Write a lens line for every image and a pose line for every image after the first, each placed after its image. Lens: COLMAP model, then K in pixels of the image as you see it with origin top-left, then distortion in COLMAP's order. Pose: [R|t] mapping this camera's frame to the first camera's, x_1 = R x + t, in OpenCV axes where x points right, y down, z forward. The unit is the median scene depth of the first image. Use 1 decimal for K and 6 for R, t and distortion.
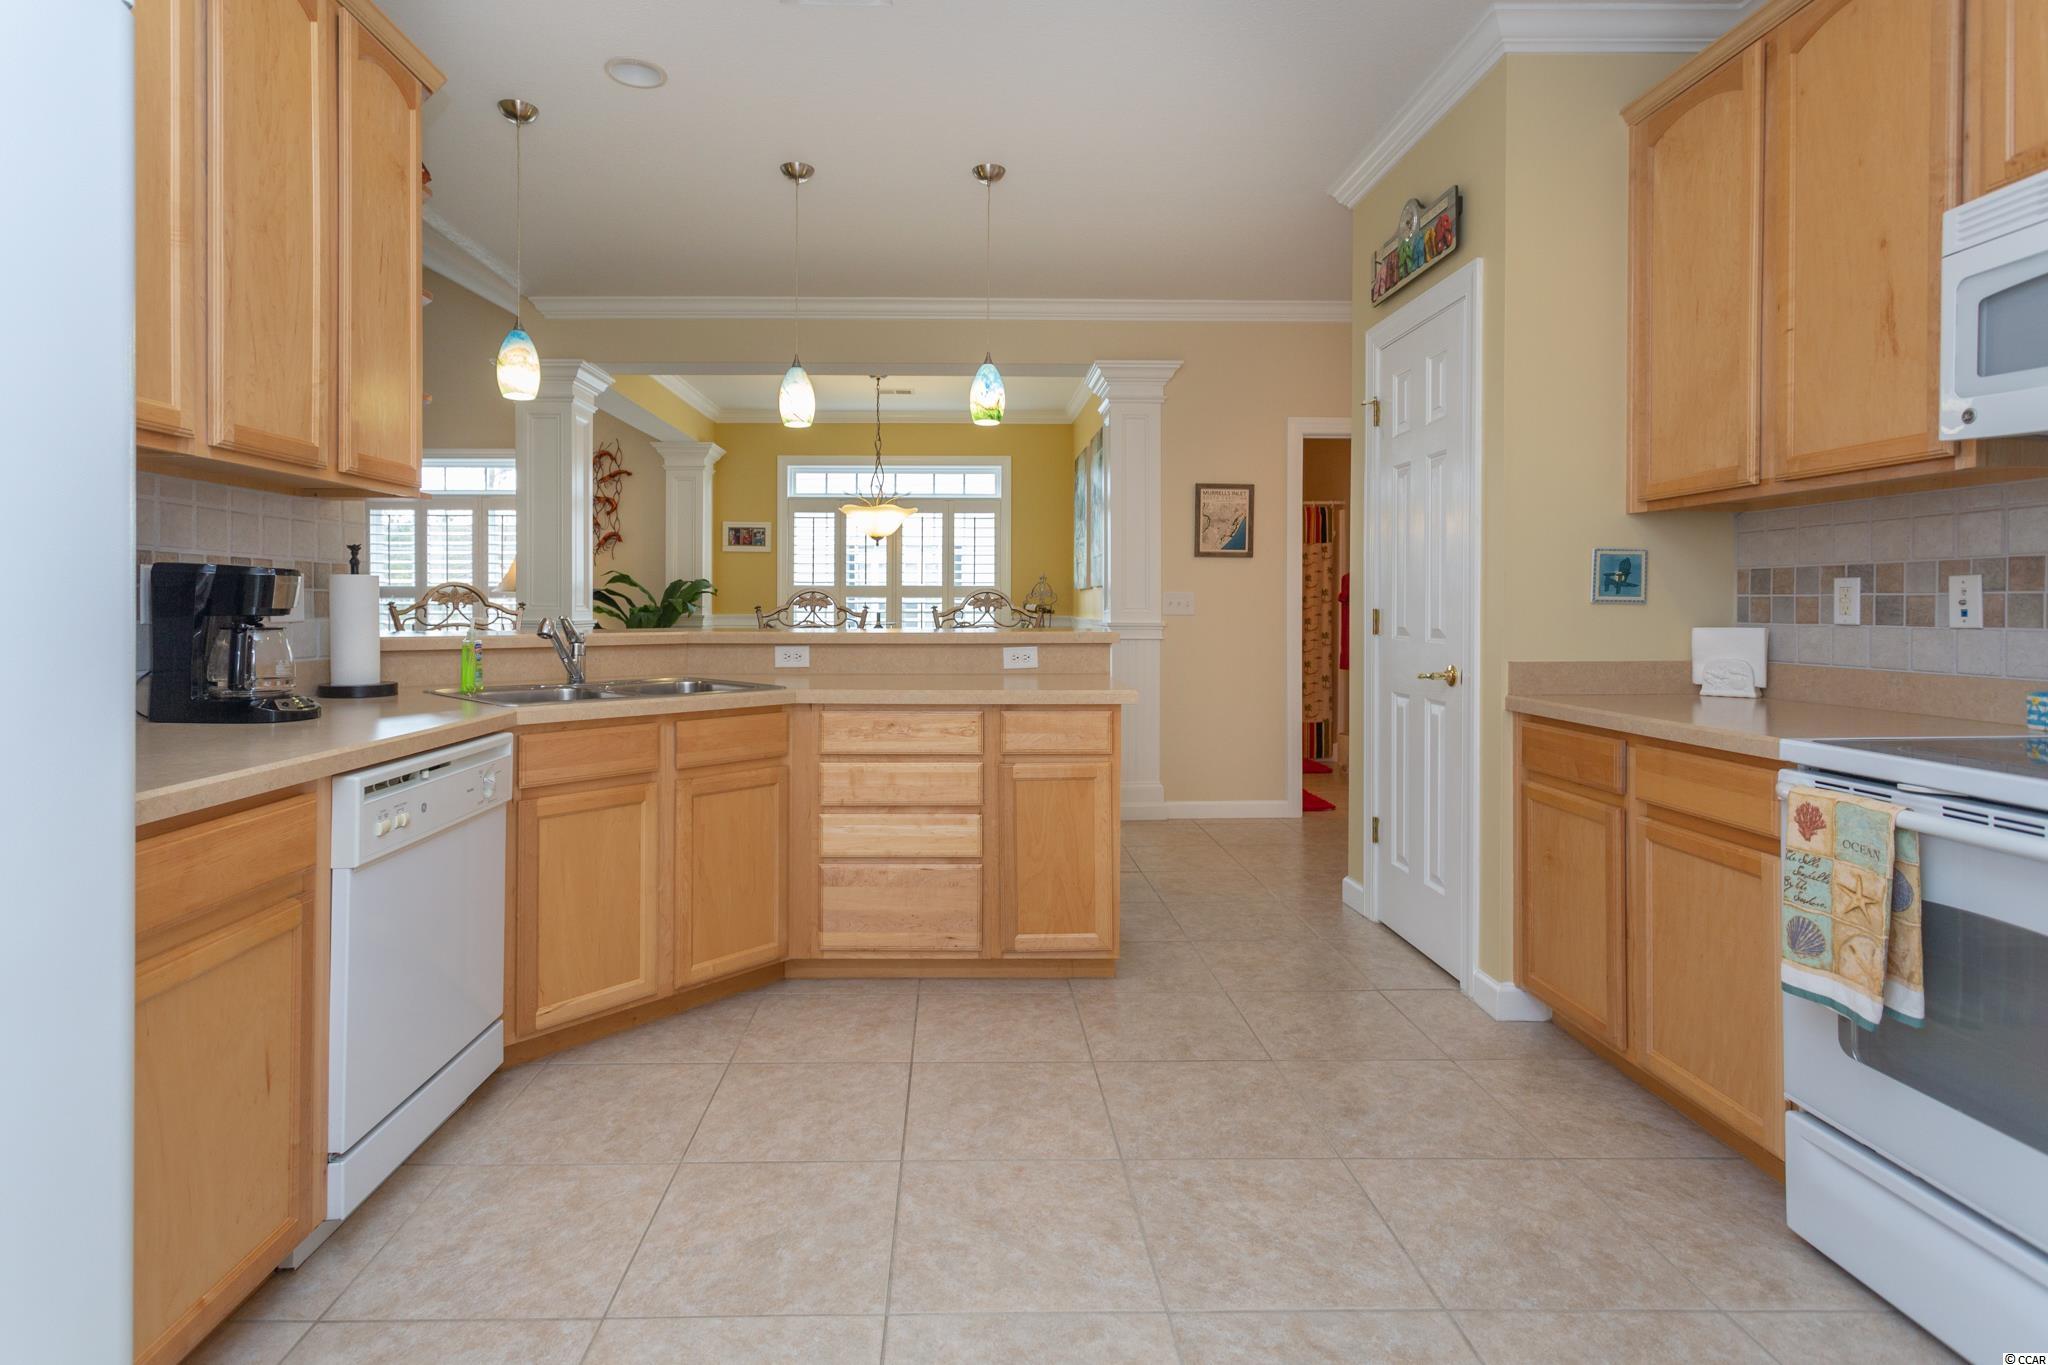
lens RADIAL K [[1009.1, 0, 970.8], [0, 1009.1, 606.8], [0, 0, 1]] dist [-0.022665, 0.007553]
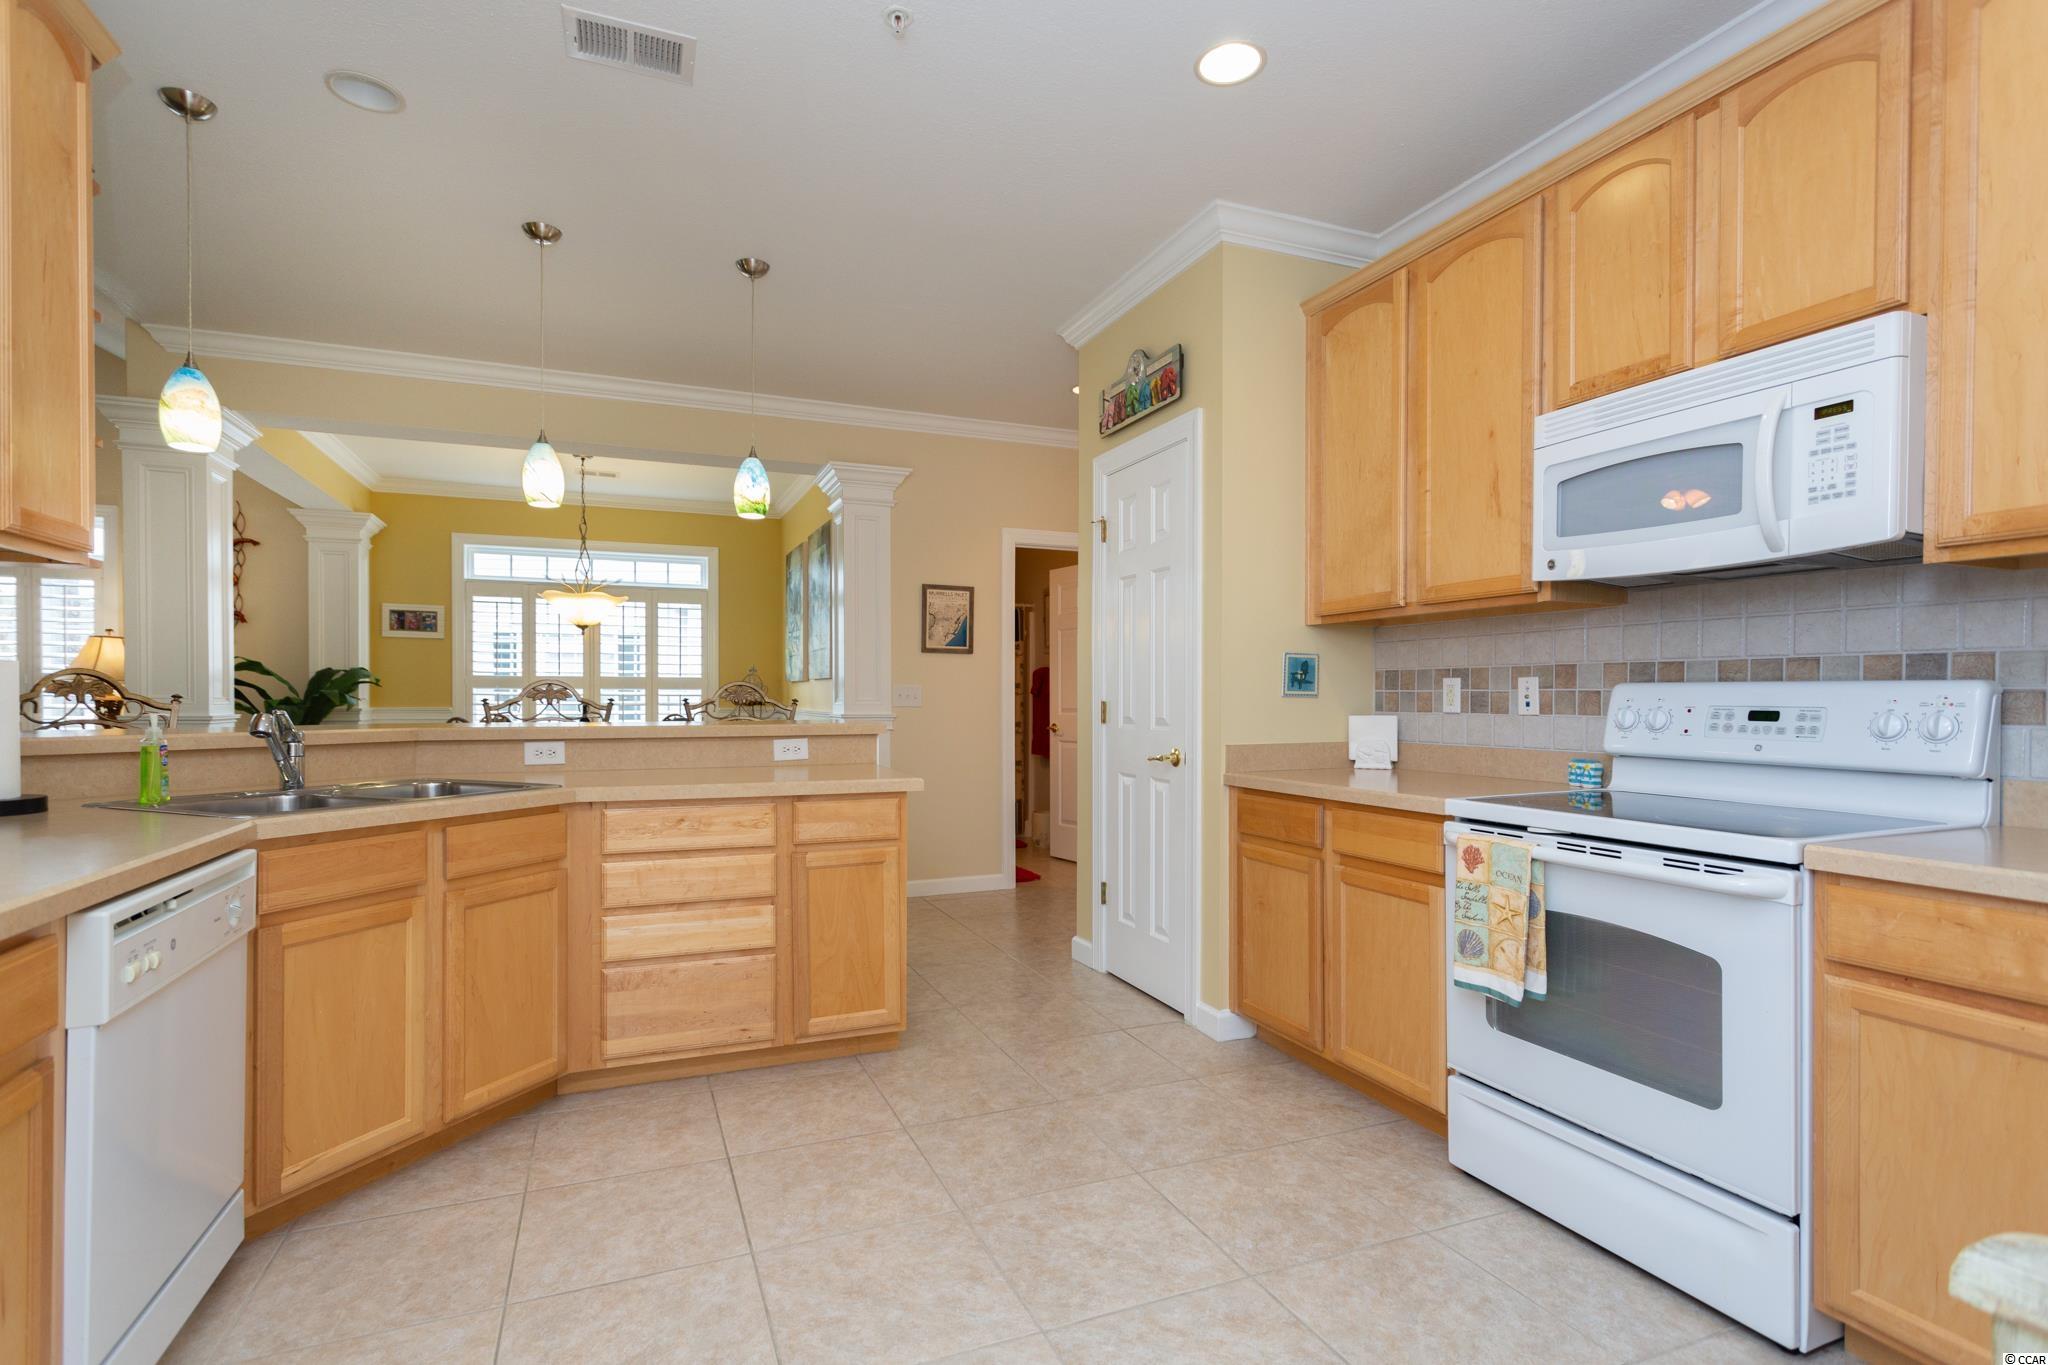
lens RADIAL K [[970.1, 0, 1015.7], [0, 970.1, 700.7], [0, 0, 1]] dist [-0.008400, -0.001878]
pose [[0.929242, -0.001015, 0.369469, -0.109502], [0.000065, 0.999997, 0.002585, -0.001436], [-0.369471, -0.002378, 0.929239, 0.003481]]
